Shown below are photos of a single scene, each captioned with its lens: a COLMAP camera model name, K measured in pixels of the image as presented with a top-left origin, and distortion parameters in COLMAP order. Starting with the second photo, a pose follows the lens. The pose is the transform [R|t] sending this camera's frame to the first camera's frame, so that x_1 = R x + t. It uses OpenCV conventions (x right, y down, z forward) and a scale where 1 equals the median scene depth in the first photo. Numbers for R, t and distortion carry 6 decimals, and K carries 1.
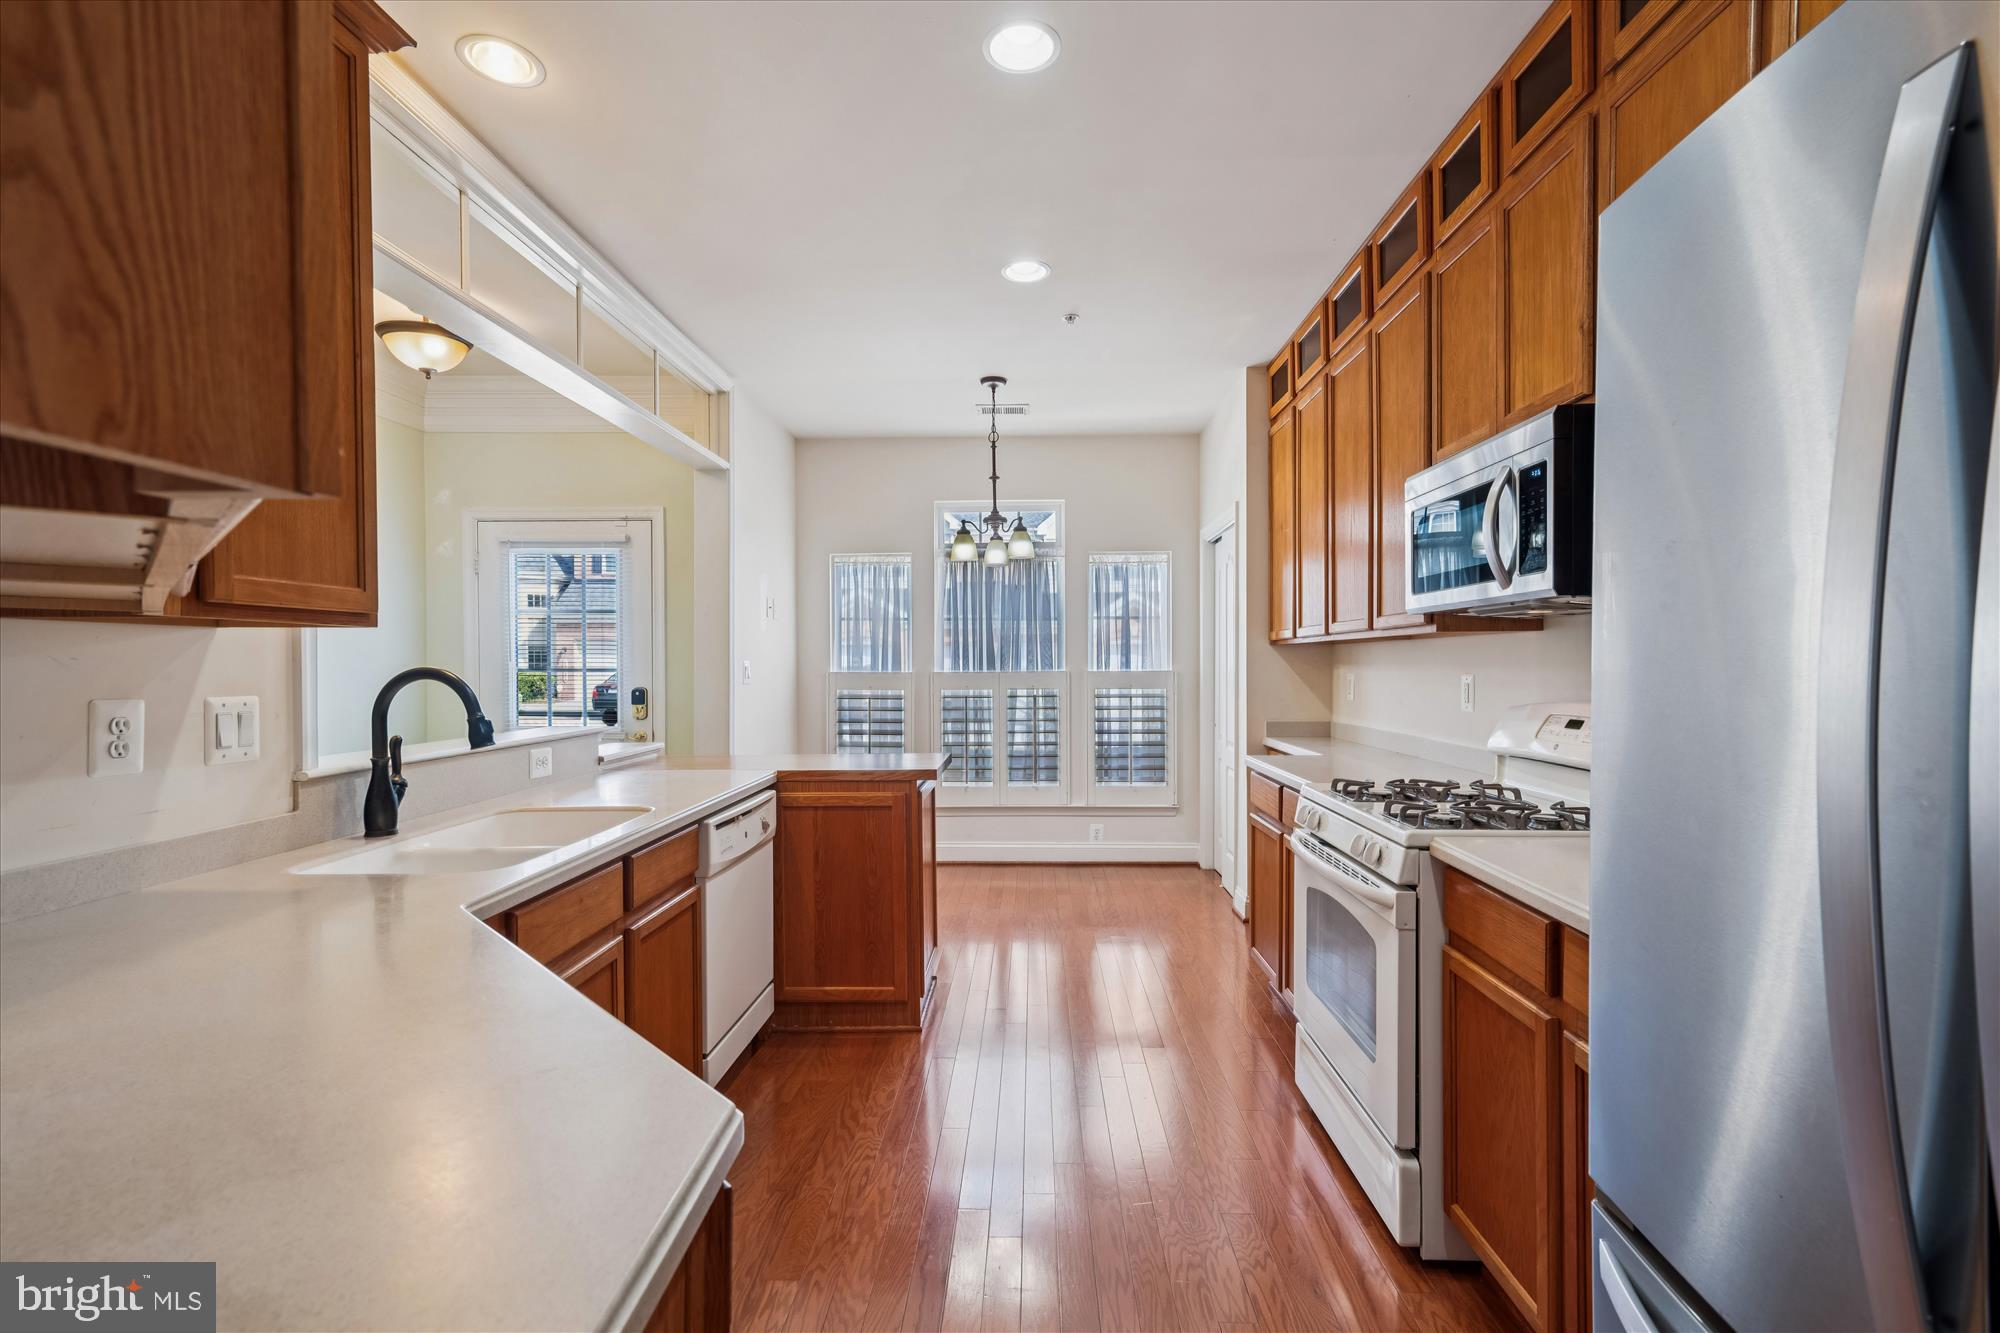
lens RADIAL K [[923.7, 0, 1005.6], [0, 923.7, 673.0], [0, 0, 1]] dist [0.001979, 0.004894]
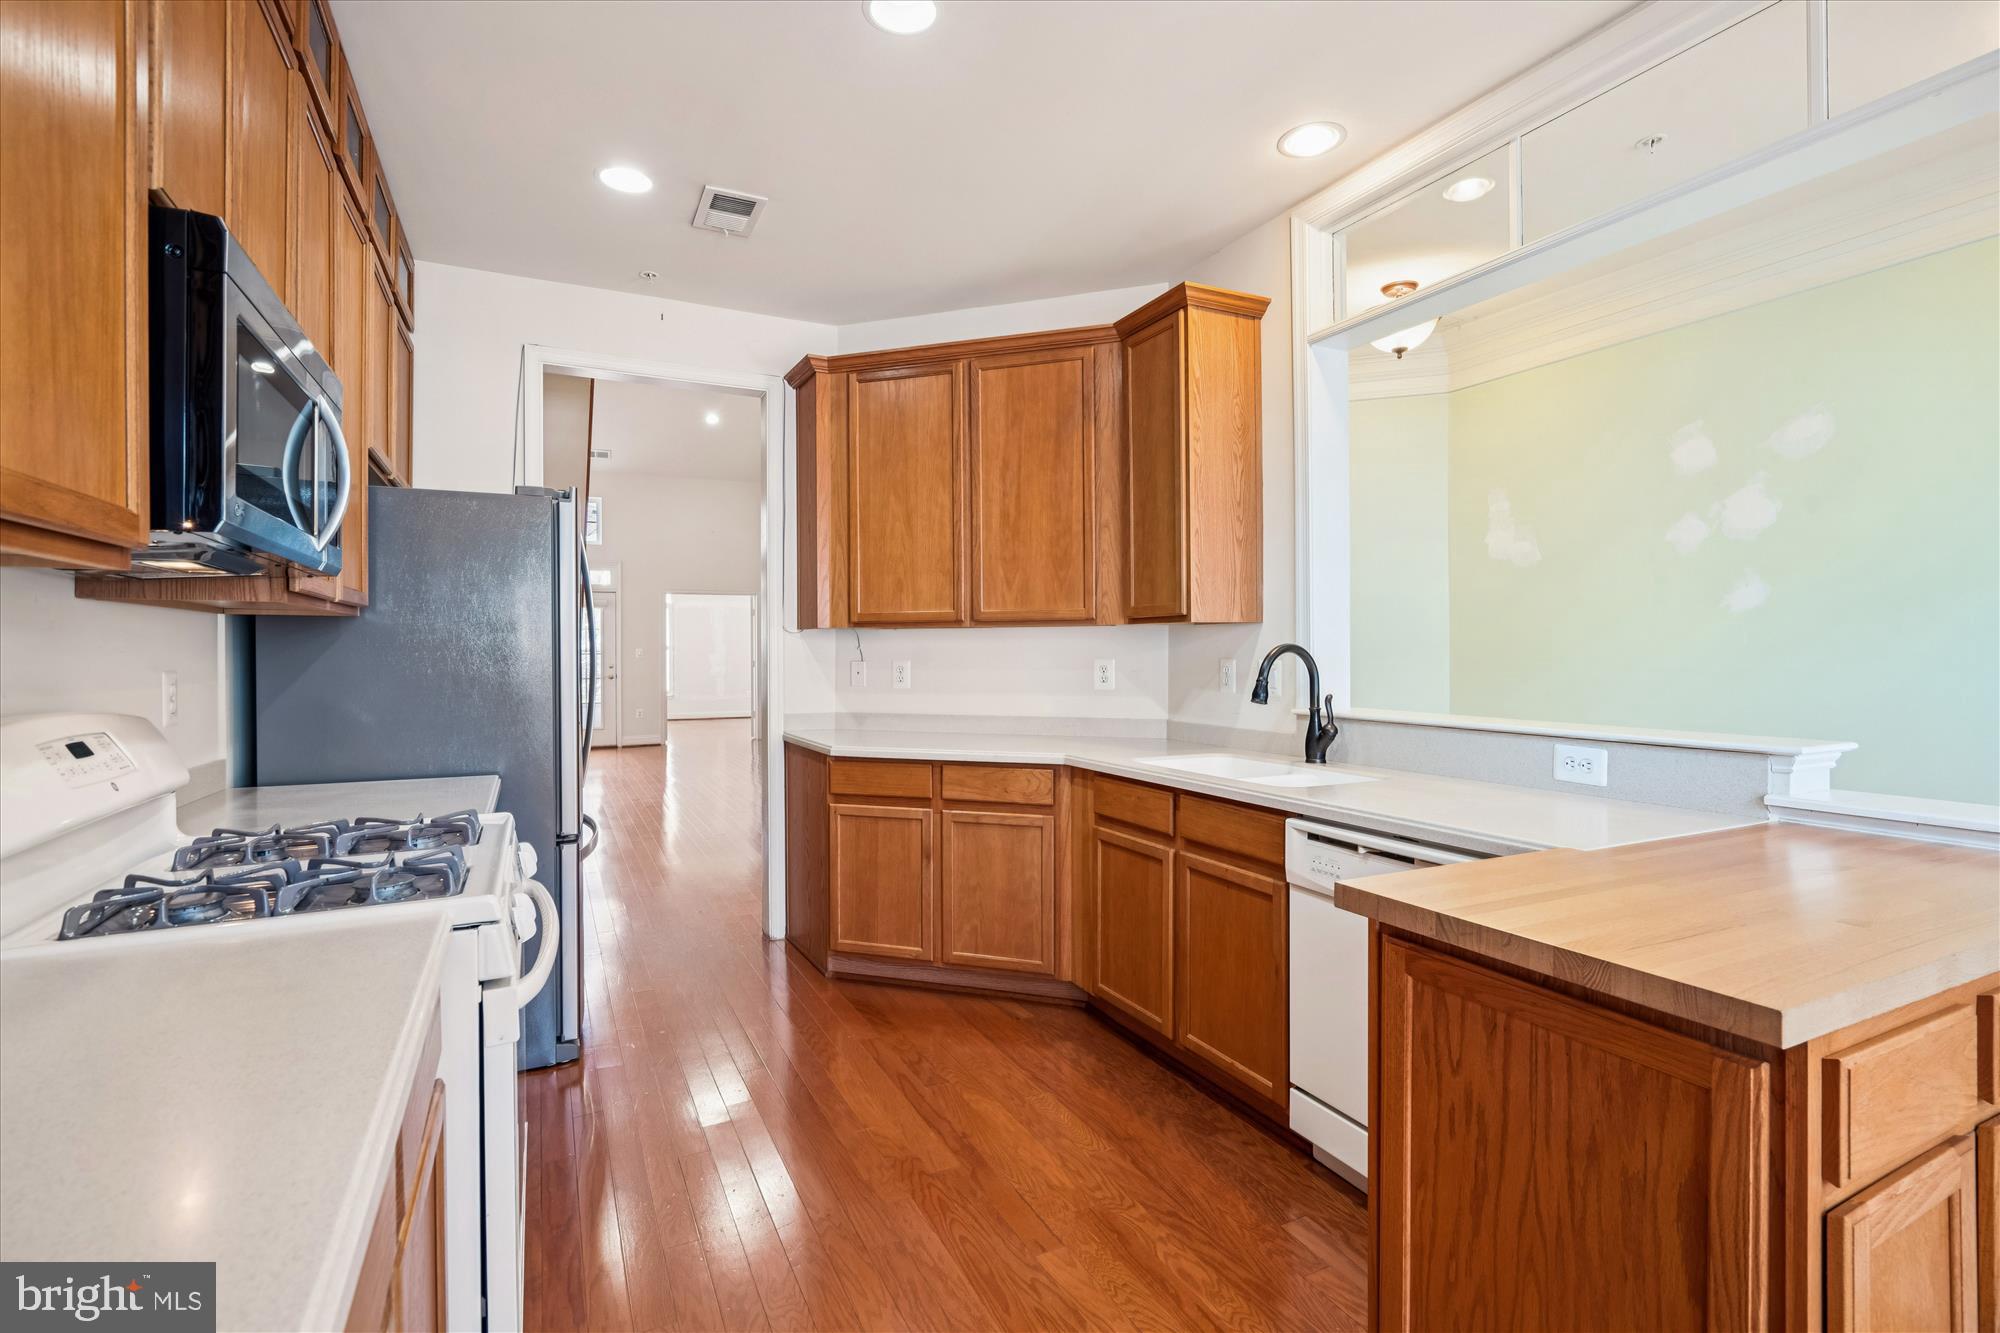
lens RADIAL K [[923.7, 0, 999.3], [0, 923.7, 655.9], [0, 0, 1]] dist [0.001979, 0.004894]
pose [[-0.880594, 0.009925, -0.473768, 0.267176], [0.000826, 0.999811, 0.019410, -0.010086], [0.473871, 0.016701, -0.880436, 1.294863]]
